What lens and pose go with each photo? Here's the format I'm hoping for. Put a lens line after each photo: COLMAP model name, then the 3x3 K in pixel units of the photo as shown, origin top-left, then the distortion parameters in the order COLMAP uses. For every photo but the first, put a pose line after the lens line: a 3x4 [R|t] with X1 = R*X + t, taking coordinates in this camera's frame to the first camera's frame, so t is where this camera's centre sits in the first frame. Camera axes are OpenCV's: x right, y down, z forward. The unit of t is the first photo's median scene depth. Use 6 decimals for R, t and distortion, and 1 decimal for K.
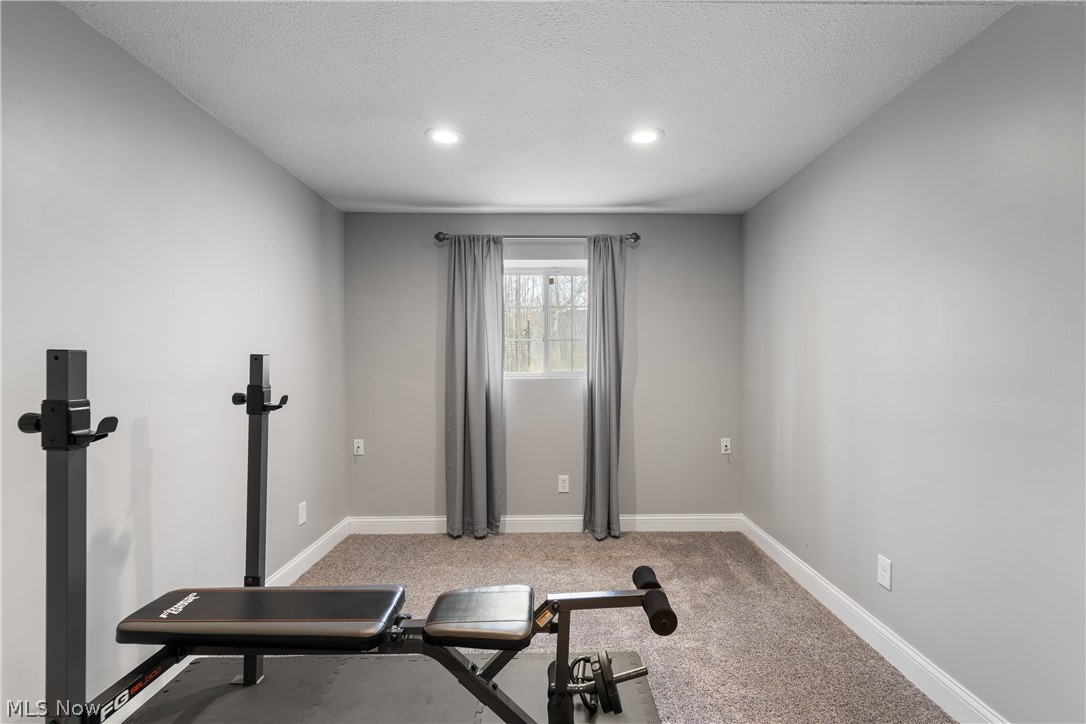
lens RADIAL K [[487.9, 0, 546.3], [0, 487.9, 361.4], [0, 0, 1]] dist [0.005070, -0.003573]
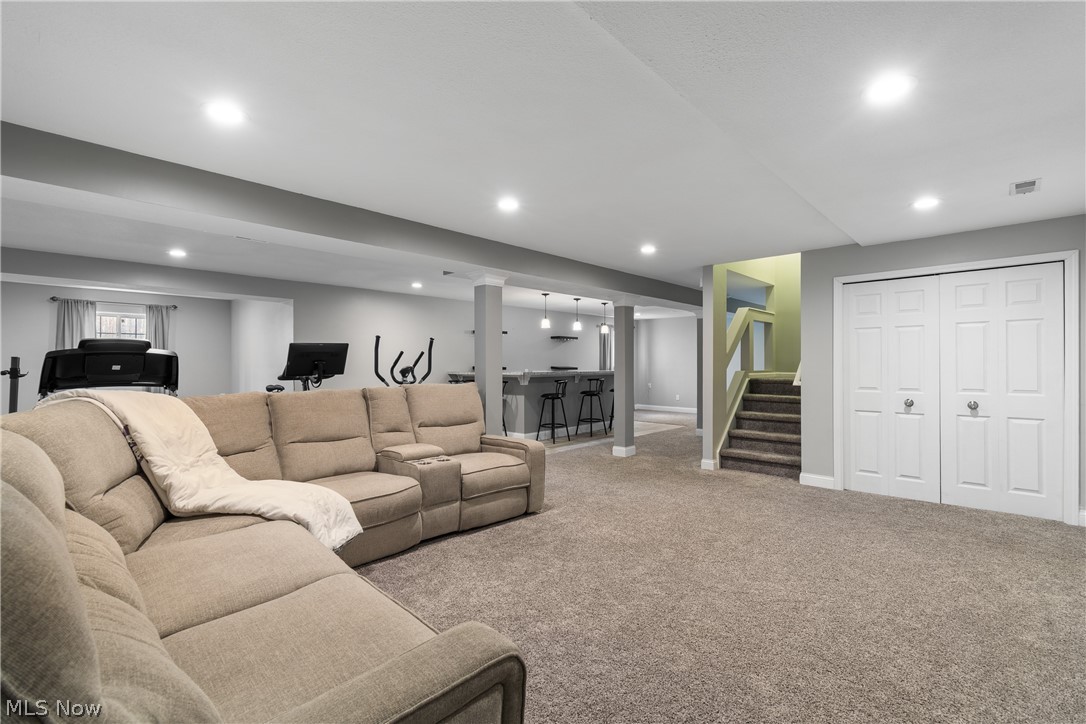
lens RADIAL K [[487.9, 0, 549.2], [0, 487.9, 364.6], [0, 0, 1]] dist [0.005070, -0.003573]
pose [[0.684006, 0.001299, 0.729475, -0.290530], [-0.002187, 0.999998, 0.000271, 0.011942], [-0.729473, -0.001781, 0.684007, -1.868463]]
